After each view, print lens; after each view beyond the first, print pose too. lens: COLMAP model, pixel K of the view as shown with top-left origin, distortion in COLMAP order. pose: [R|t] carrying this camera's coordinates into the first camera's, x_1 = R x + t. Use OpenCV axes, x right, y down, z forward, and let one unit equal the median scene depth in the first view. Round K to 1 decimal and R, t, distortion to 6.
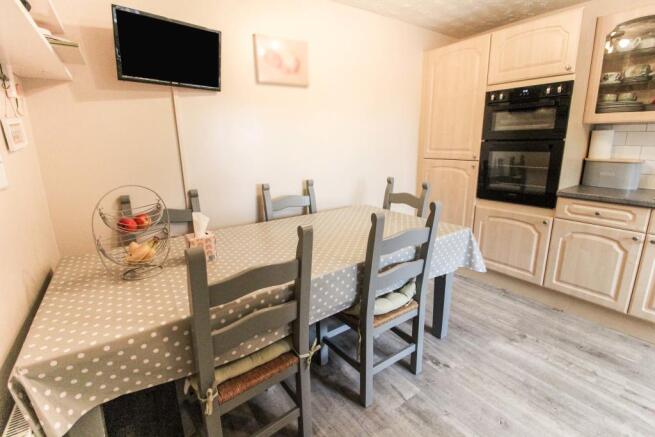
lens RADIAL K [[302.6, 0, 330.8], [0, 302.6, 215.2], [0, 0, 1]] dist [-0.017483, -0.001957]
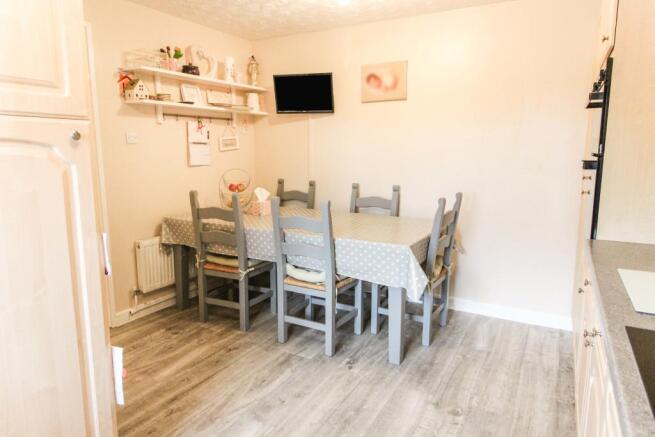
lens RADIAL K [[414.9, 0, 328.1], [0, 414.9, 217.3], [0, 0, 1]] dist [-0.000205, -0.000158]
pose [[0.436839, 0.165143, -0.884251, 1.724261], [-0.219914, 0.972781, 0.073035, -0.097529], [0.872244, 0.162555, 0.461266, 0.220667]]
